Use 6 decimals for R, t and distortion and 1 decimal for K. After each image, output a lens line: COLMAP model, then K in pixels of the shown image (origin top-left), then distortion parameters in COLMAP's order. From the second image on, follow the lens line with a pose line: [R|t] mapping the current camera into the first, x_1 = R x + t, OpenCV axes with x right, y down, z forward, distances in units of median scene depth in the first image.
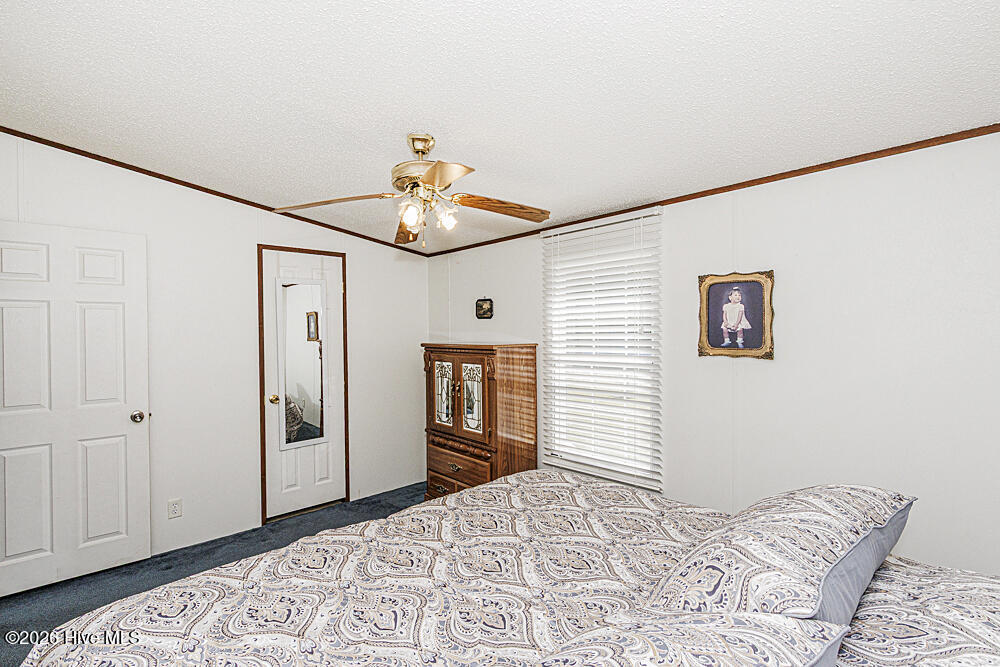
lens RADIAL K [[465.6, 0, 489.3], [0, 465.6, 334.9], [0, 0, 1]] dist [-0.000080, -0.000374]
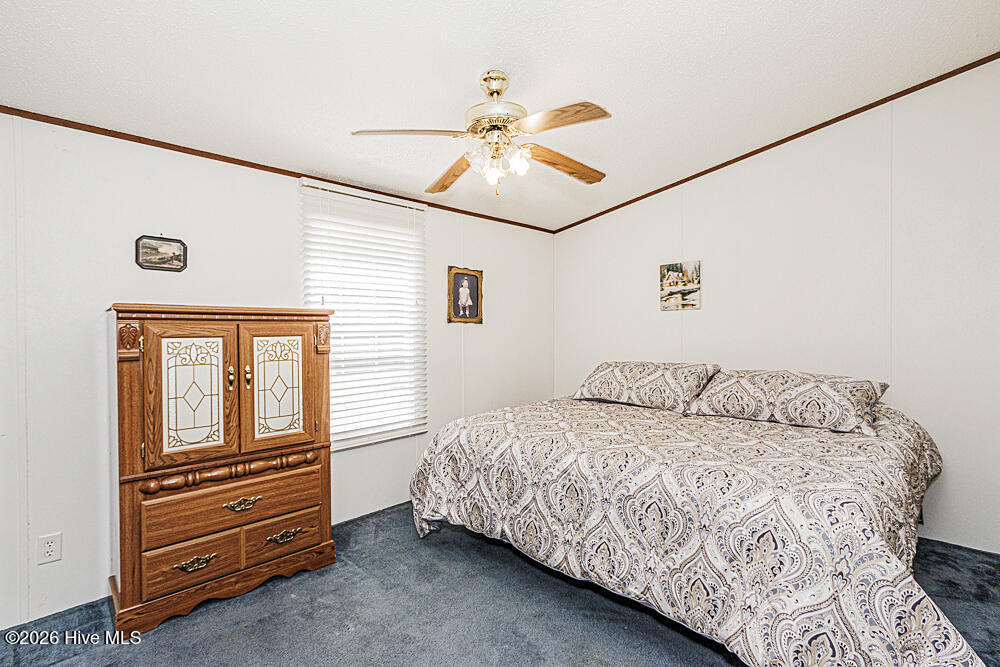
lens RADIAL K [[465.6, 0, 489.3], [0, 465.6, 334.9], [0, 0, 1]] dist [-0.000080, -0.000374]
pose [[-0.016196, -0.026381, 0.999521, -0.973503], [-0.013080, 0.999572, 0.026170, 0.043626], [-0.999783, -0.012650, -0.016535, 0.905732]]
